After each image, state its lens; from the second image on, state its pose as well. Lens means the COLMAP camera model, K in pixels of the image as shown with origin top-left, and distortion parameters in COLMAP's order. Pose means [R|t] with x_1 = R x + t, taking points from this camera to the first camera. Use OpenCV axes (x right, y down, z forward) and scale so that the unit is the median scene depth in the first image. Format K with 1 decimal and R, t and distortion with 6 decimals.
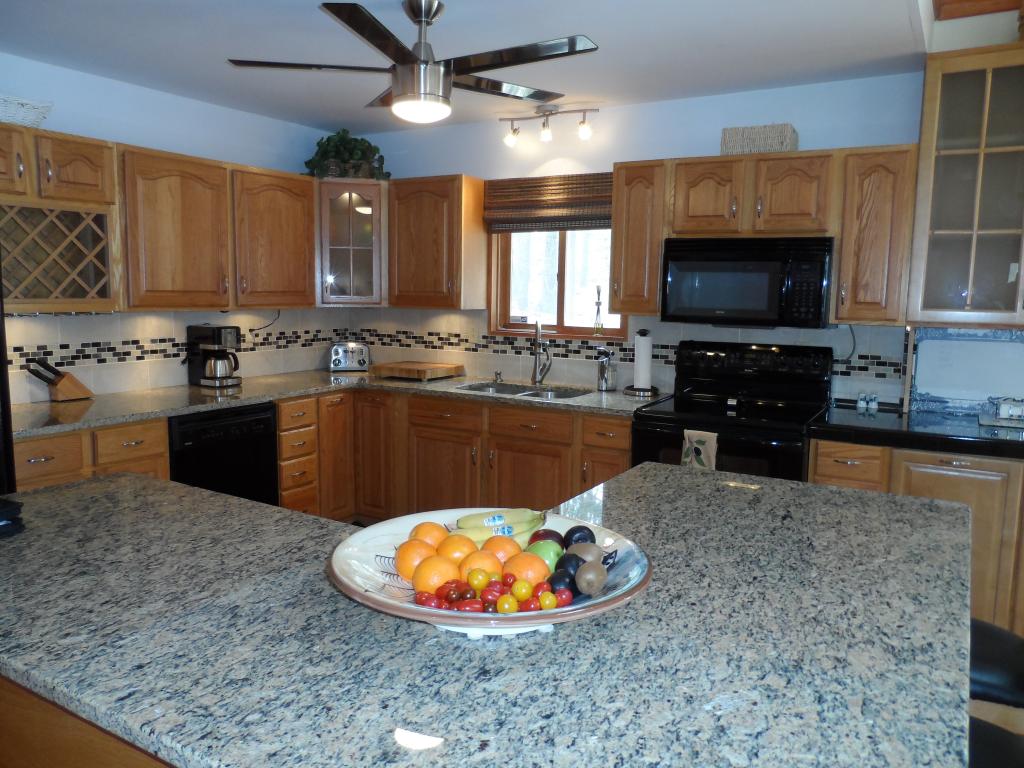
lens RADIAL K [[770.5, 0, 512.0], [0, 770.5, 384.0], [0, 0, 1]] dist [-0.019788, 0.005792]
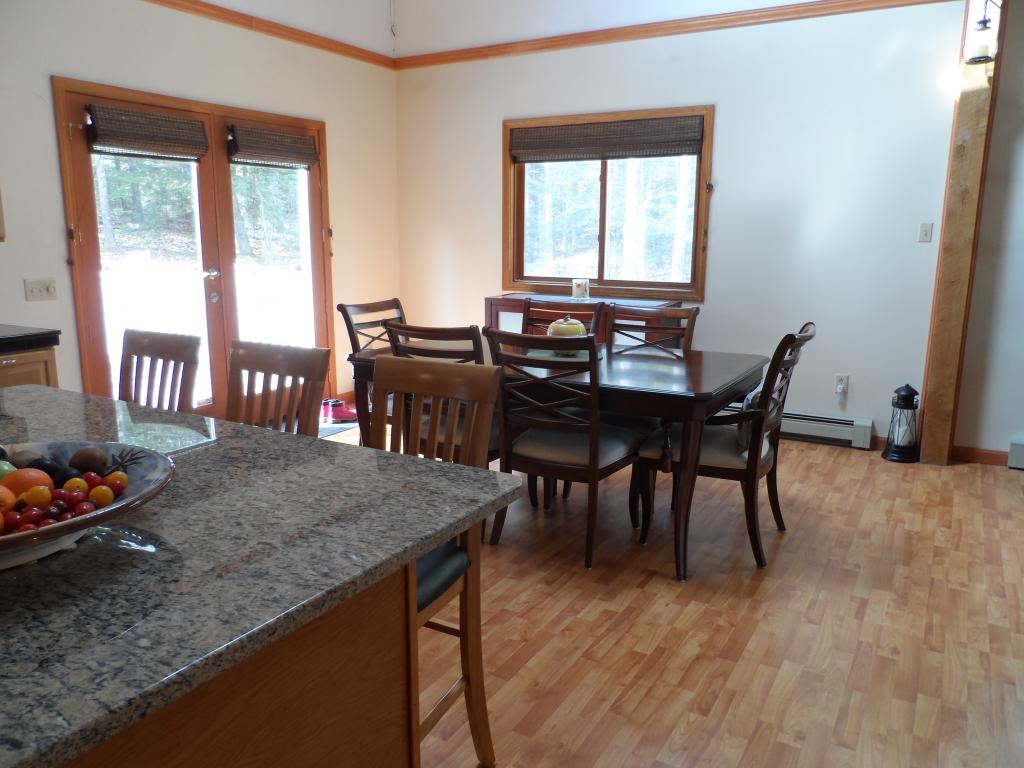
lens RADIAL K [[770.5, 0, 512.0], [0, 770.5, 384.0], [0, 0, 1]] dist [-0.019788, 0.005792]
pose [[-0.015616, -0.209367, 0.977712, -0.311199], [0.111757, 0.971339, 0.209788, -0.004055], [-0.993613, 0.112543, 0.008229, 0.134218]]
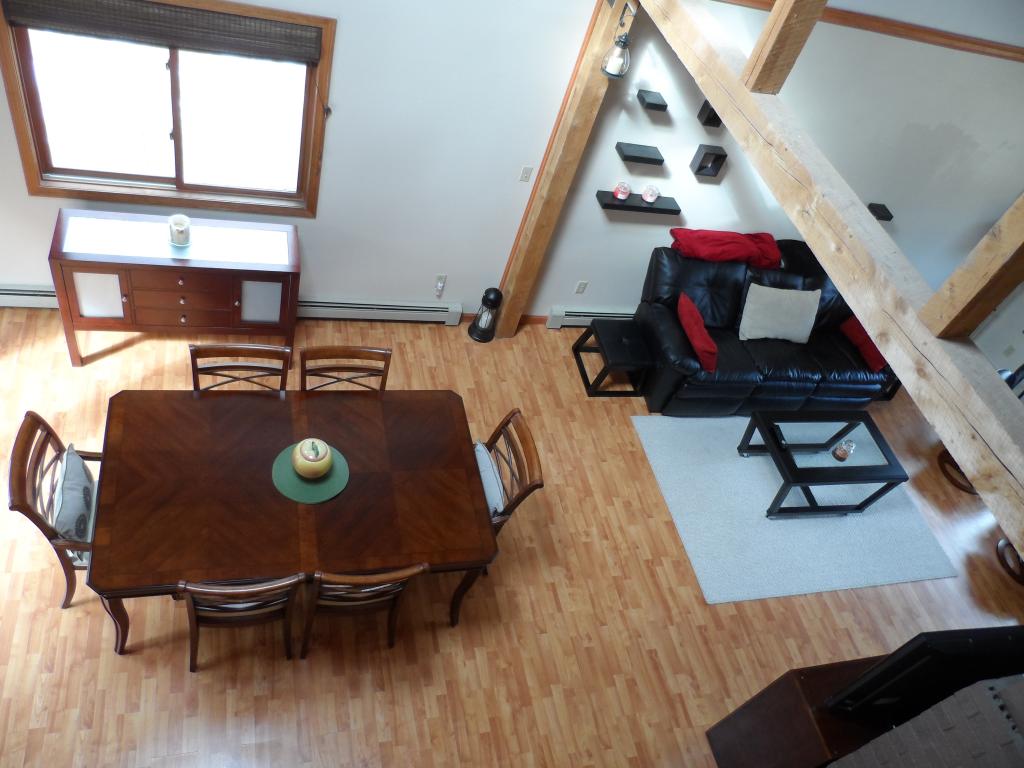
lens RADIAL K [[770.5, 0, 512.0], [0, 770.5, 384.0], [0, 0, 1]] dist [-0.019788, 0.005792]
pose [[-0.670511, -0.659528, 0.339761, 0.269306], [-0.188853, 0.594606, 0.781523, -0.797908], [-0.717460, 0.459855, -0.523244, 0.377593]]
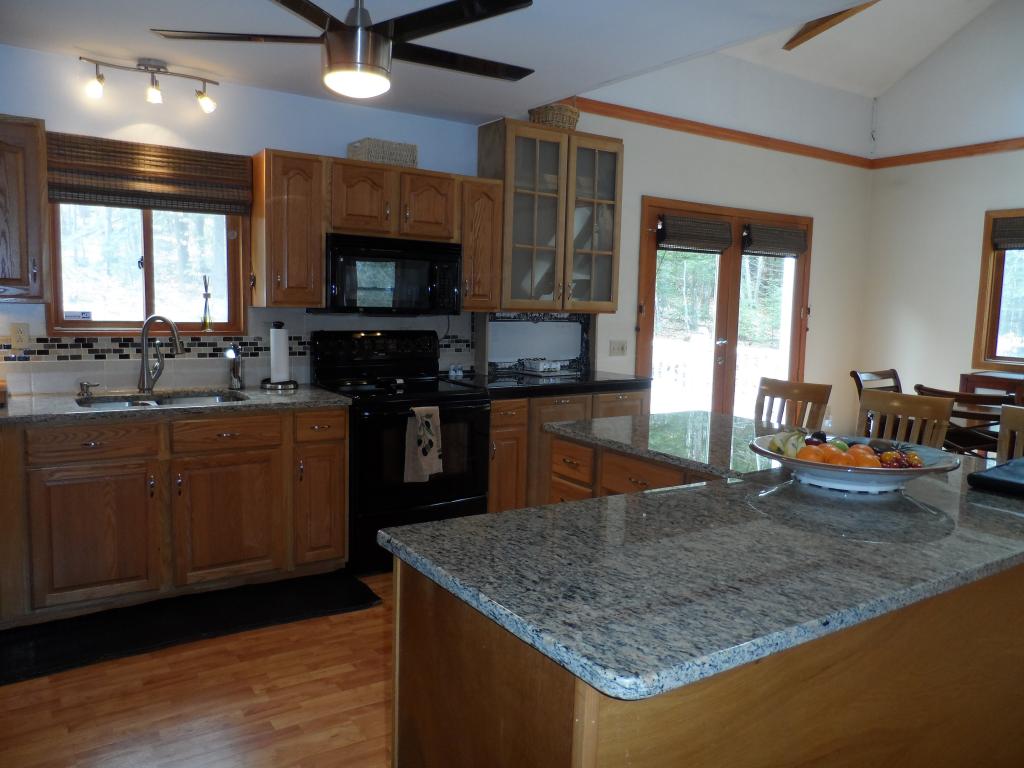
lens RADIAL K [[770.5, 0, 512.0], [0, 770.5, 384.0], [0, 0, 1]] dist [-0.019788, 0.005792]
pose [[0.424880, -0.103025, 0.899368, -0.667691], [0.090537, 0.993358, 0.071020, -0.038787], [-0.900711, 0.051251, 0.431385, 0.348731]]
